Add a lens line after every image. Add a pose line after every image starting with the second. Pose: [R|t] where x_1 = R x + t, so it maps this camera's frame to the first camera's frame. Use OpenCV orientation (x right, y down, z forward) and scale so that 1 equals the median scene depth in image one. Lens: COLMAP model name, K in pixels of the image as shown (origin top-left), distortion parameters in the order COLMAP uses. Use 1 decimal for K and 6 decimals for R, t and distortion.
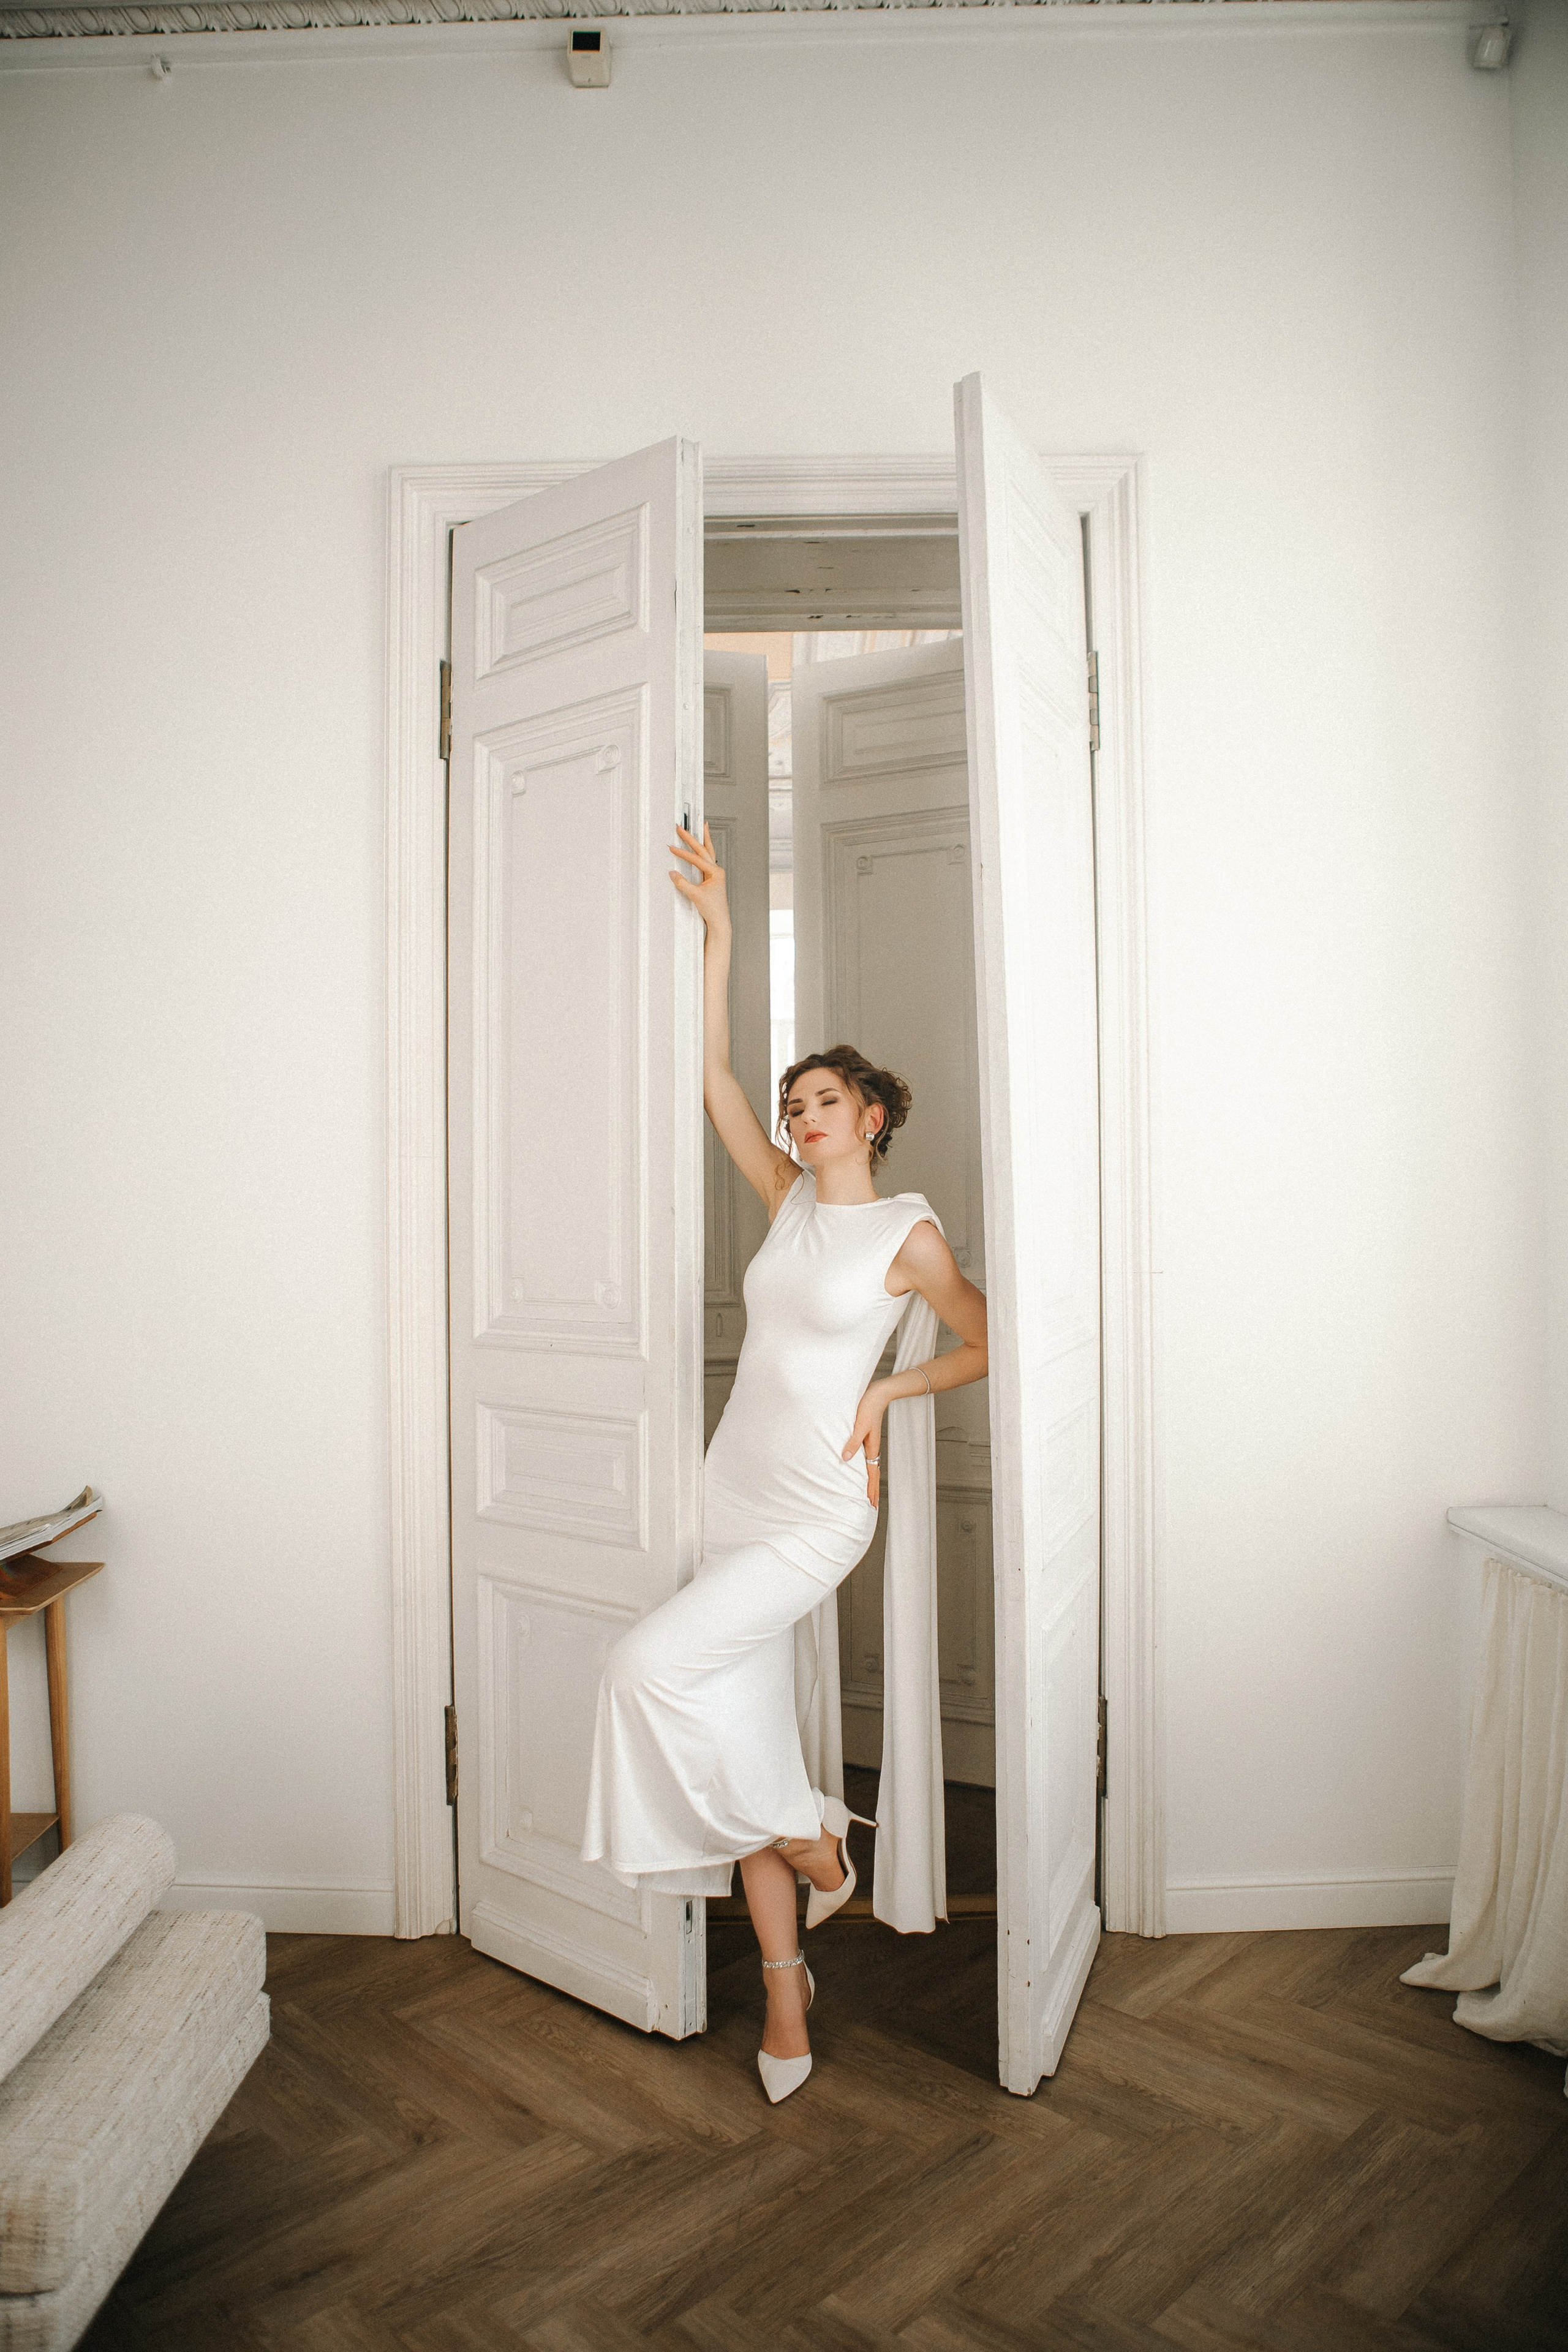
lens RADIAL K [[1576.2, 0, 858.2], [0, 1576.2, 1179.2], [0, 0, 1]] dist [-0.069534, 0.041736]
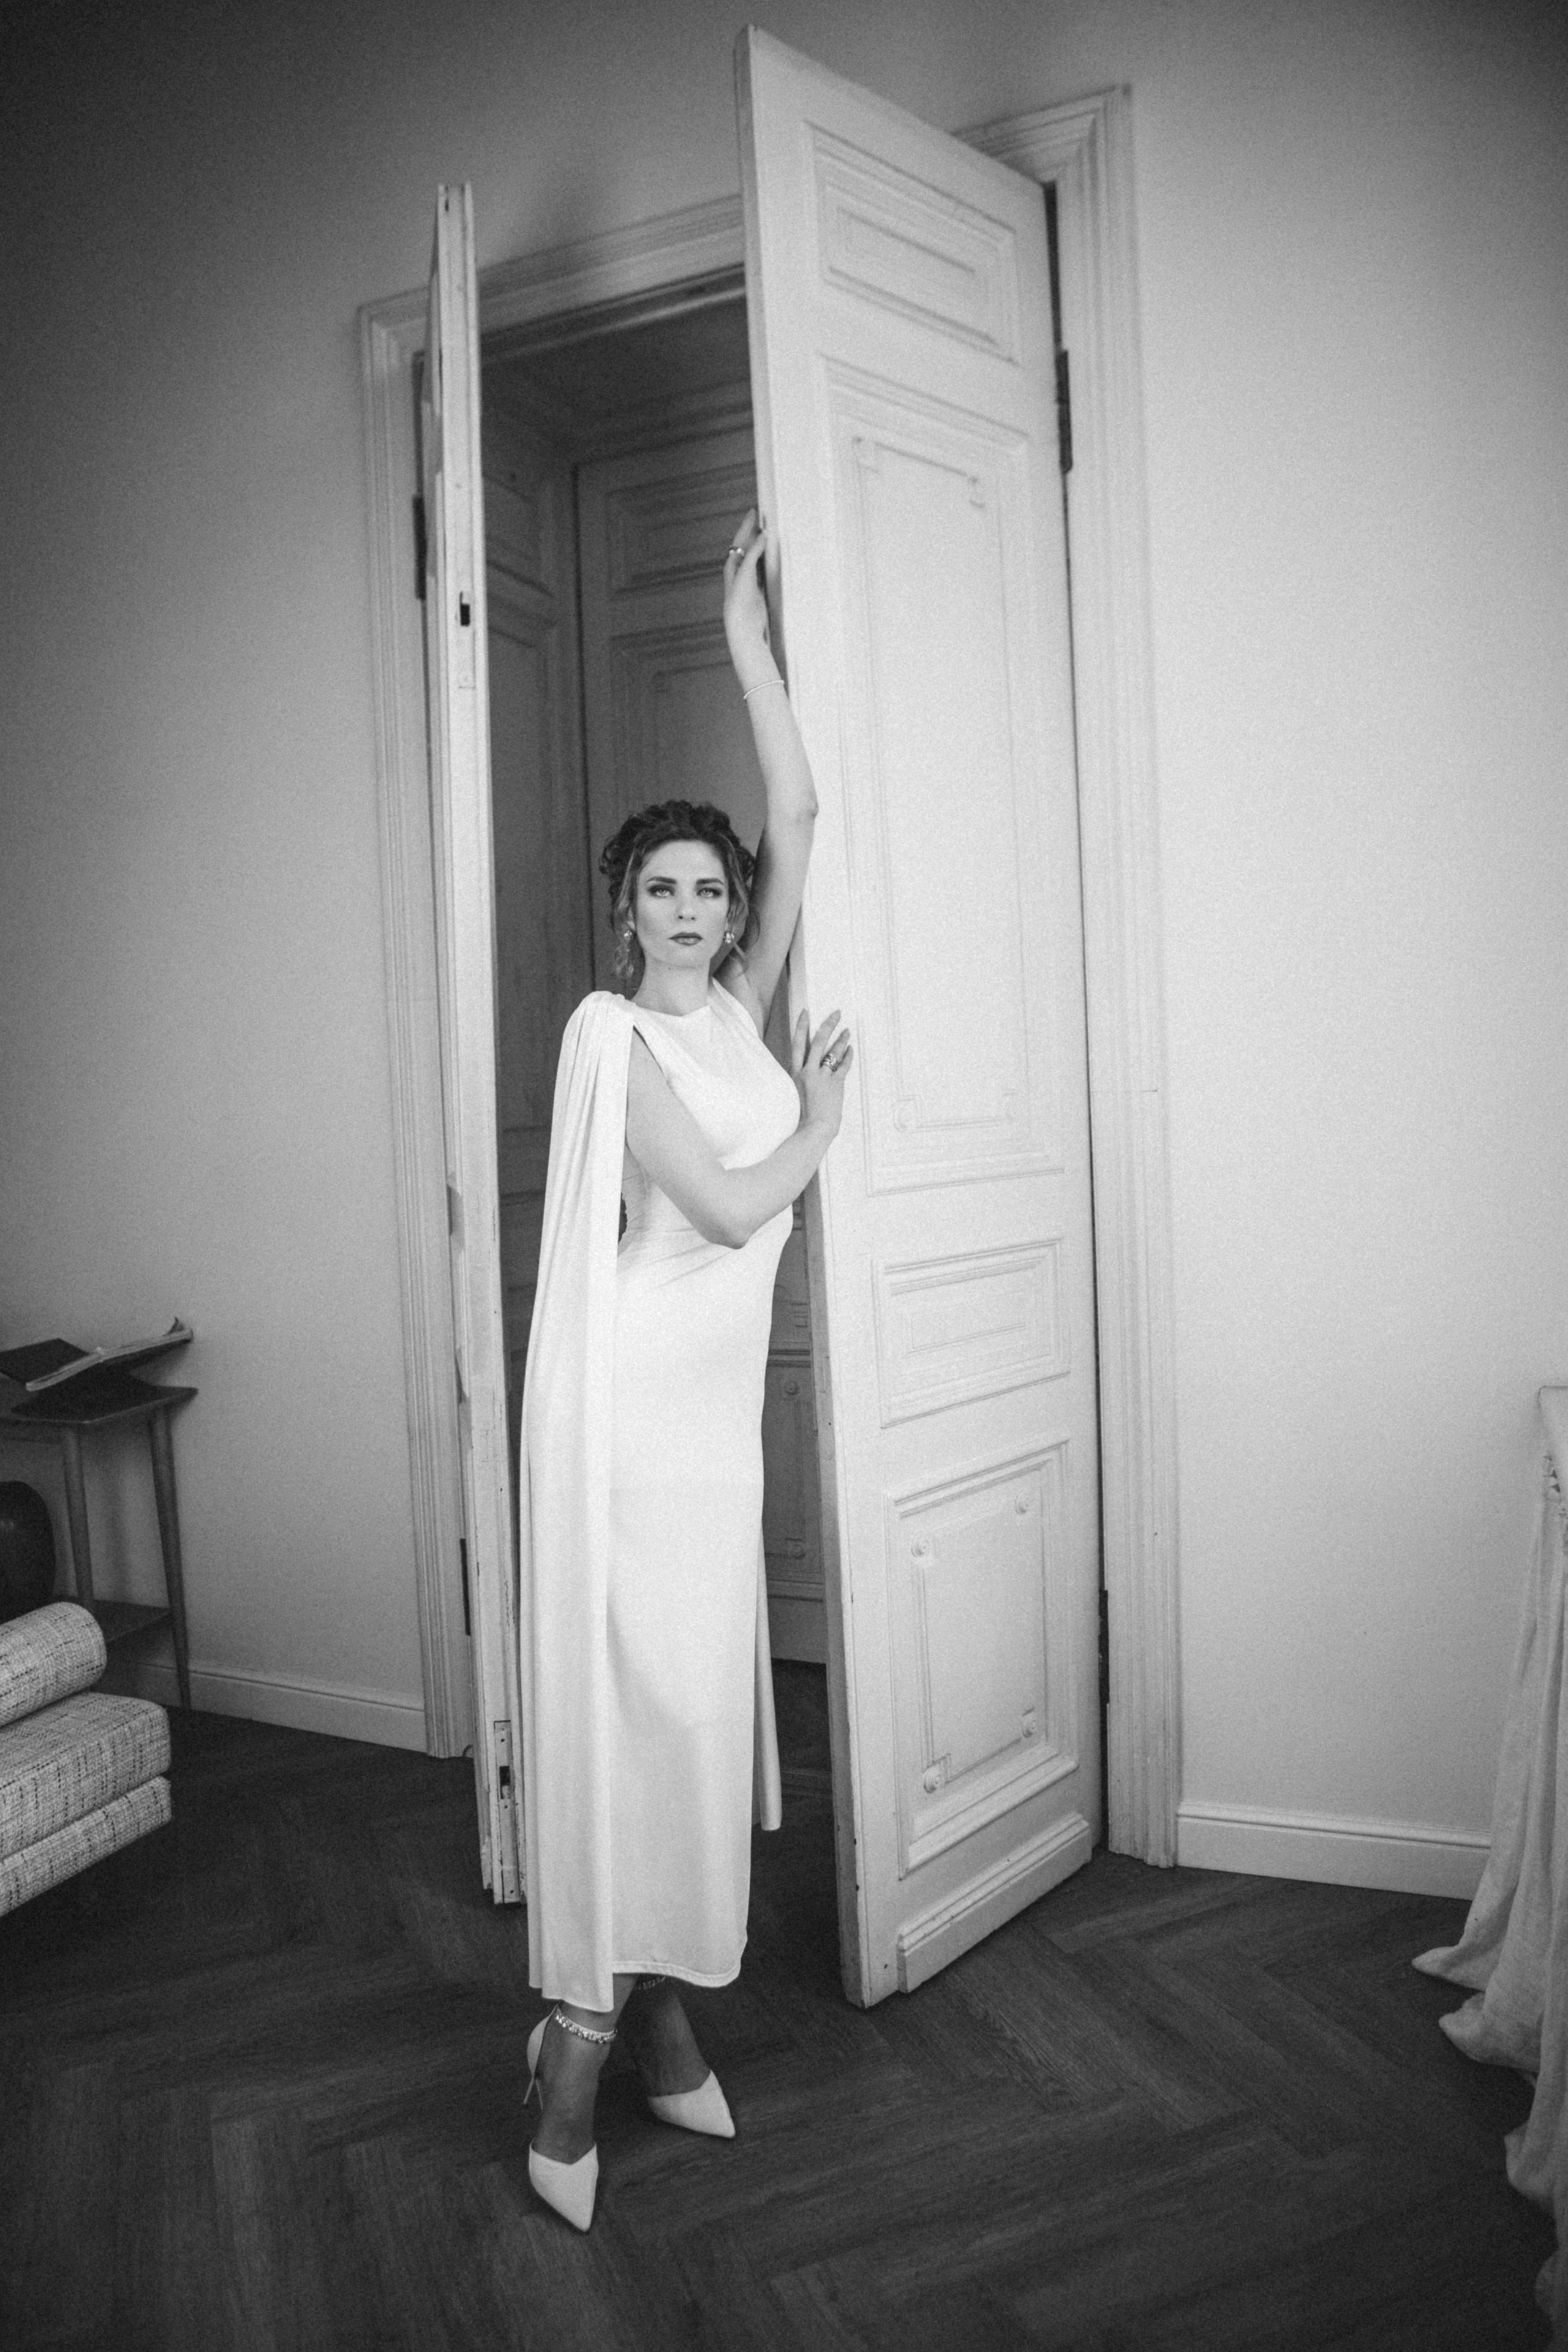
lens RADIAL K [[1576.2, 0, 858.2], [0, 1576.2, 1179.2], [0, 0, 1]] dist [-0.069534, 0.041736]
pose [[0.925564, -0.009000, -0.378484, 0.381877], [0.036784, 0.997125, 0.066242, 0.046181], [0.376800, -0.075233, 0.923234, 0.174786]]
